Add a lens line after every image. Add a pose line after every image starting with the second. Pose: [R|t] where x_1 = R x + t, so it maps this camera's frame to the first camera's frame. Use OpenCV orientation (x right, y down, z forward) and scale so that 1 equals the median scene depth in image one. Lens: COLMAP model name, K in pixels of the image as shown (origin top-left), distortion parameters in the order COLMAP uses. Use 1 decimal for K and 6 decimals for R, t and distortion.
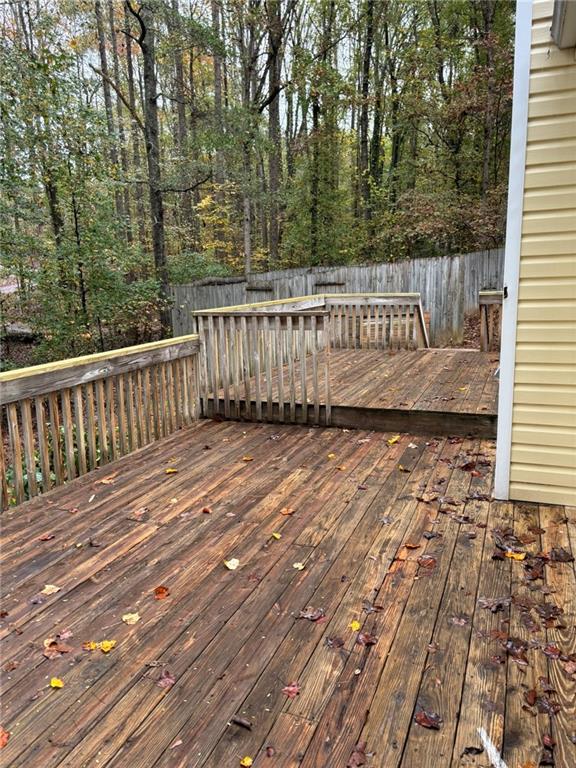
lens RADIAL K [[581.4, 0, 286.3], [0, 581.4, 382.1], [0, 0, 1]] dist [0.043491, -0.052644]
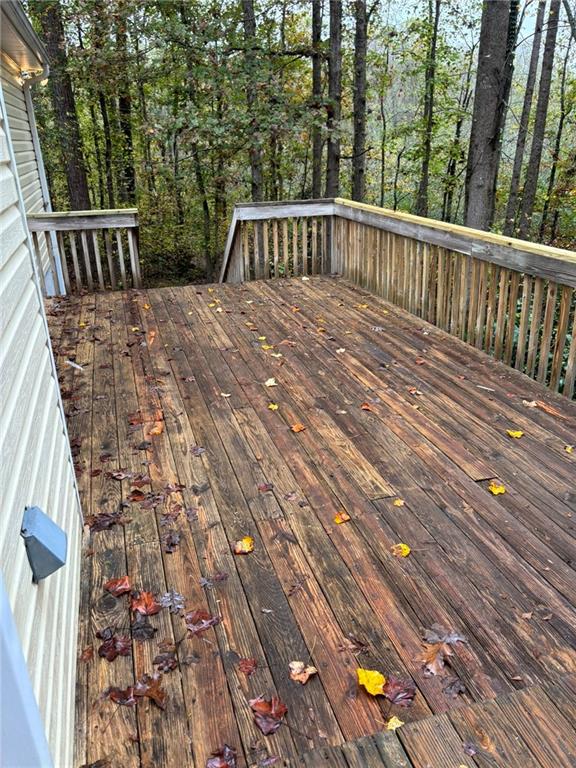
lens RADIAL K [[581.4, 0, 287.2], [0, 581.4, 384.6], [0, 0, 1]] dist [0.043491, -0.052644]
pose [[-0.780964, 0.286189, -0.555149, 0.507709], [-0.064785, 0.846930, 0.527744, -0.326659], [0.621207, 0.448114, -0.642881, 1.527155]]
